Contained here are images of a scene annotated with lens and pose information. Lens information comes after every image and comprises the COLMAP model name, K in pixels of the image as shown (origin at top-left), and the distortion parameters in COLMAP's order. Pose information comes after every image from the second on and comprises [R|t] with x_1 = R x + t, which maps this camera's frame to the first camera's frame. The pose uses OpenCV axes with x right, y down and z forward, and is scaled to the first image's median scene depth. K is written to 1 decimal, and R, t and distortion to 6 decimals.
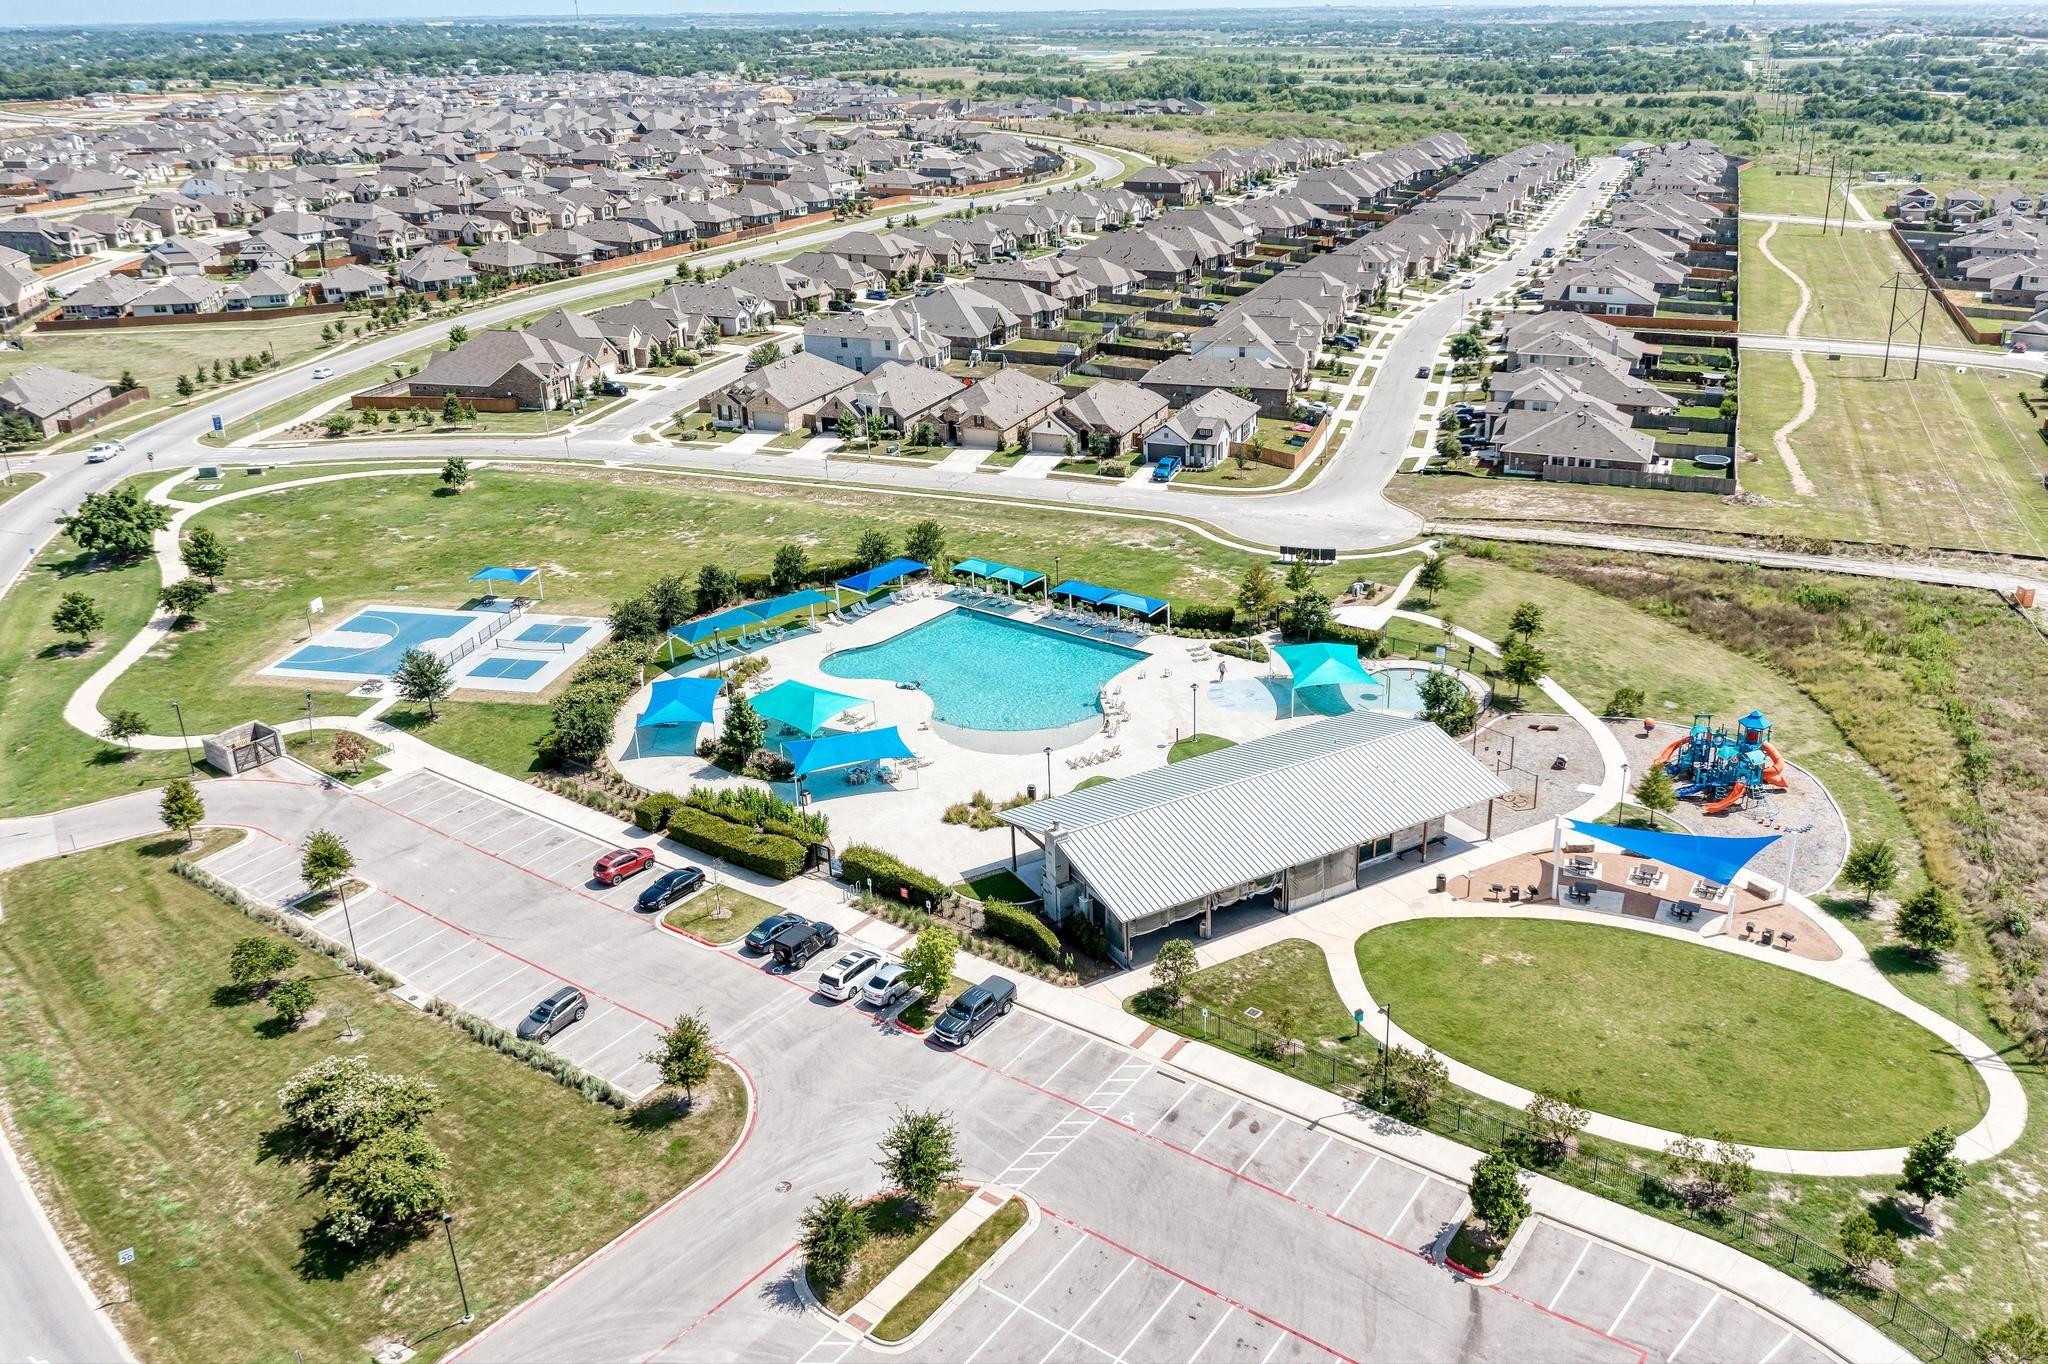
lens RADIAL K [[1628.0, 0, 1089.6], [0, 1628.0, 613.5], [0, 0, 1]] dist [-0.020293, 0.001099]
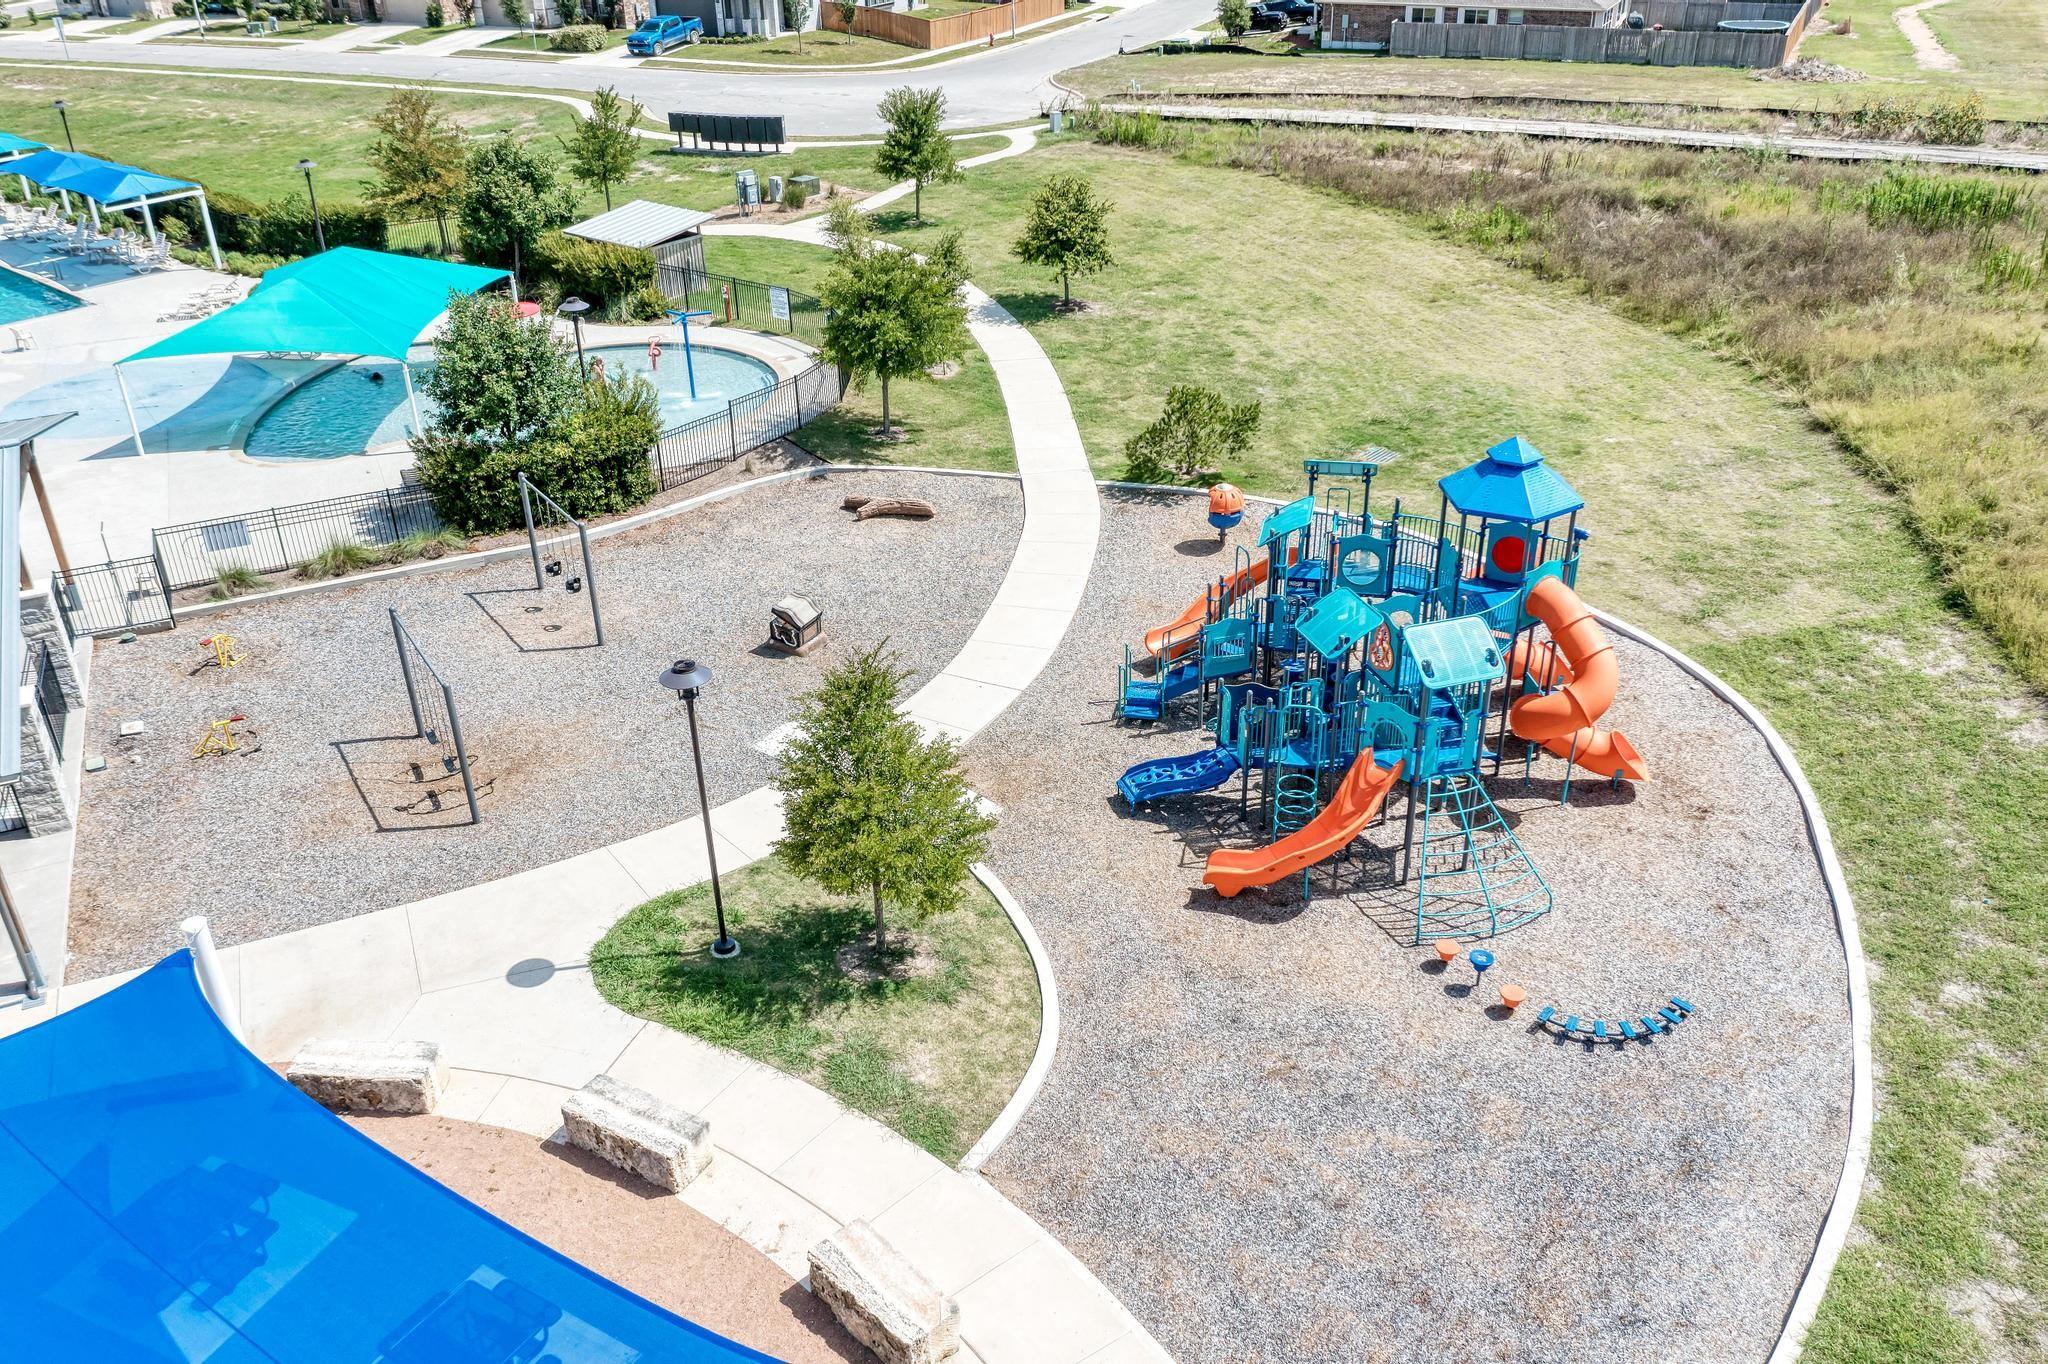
lens RADIAL K [[1612.2, 0, 1024.0], [0, 1612.2, 682.0], [0, 0, 1]] dist [-0.020300, 0.002434]
pose [[0.993463, 0.042376, -0.106002, 0.274796], [-0.026648, 0.988982, 0.145614, 0.047037], [0.111005, -0.141838, 0.983646, 0.575183]]
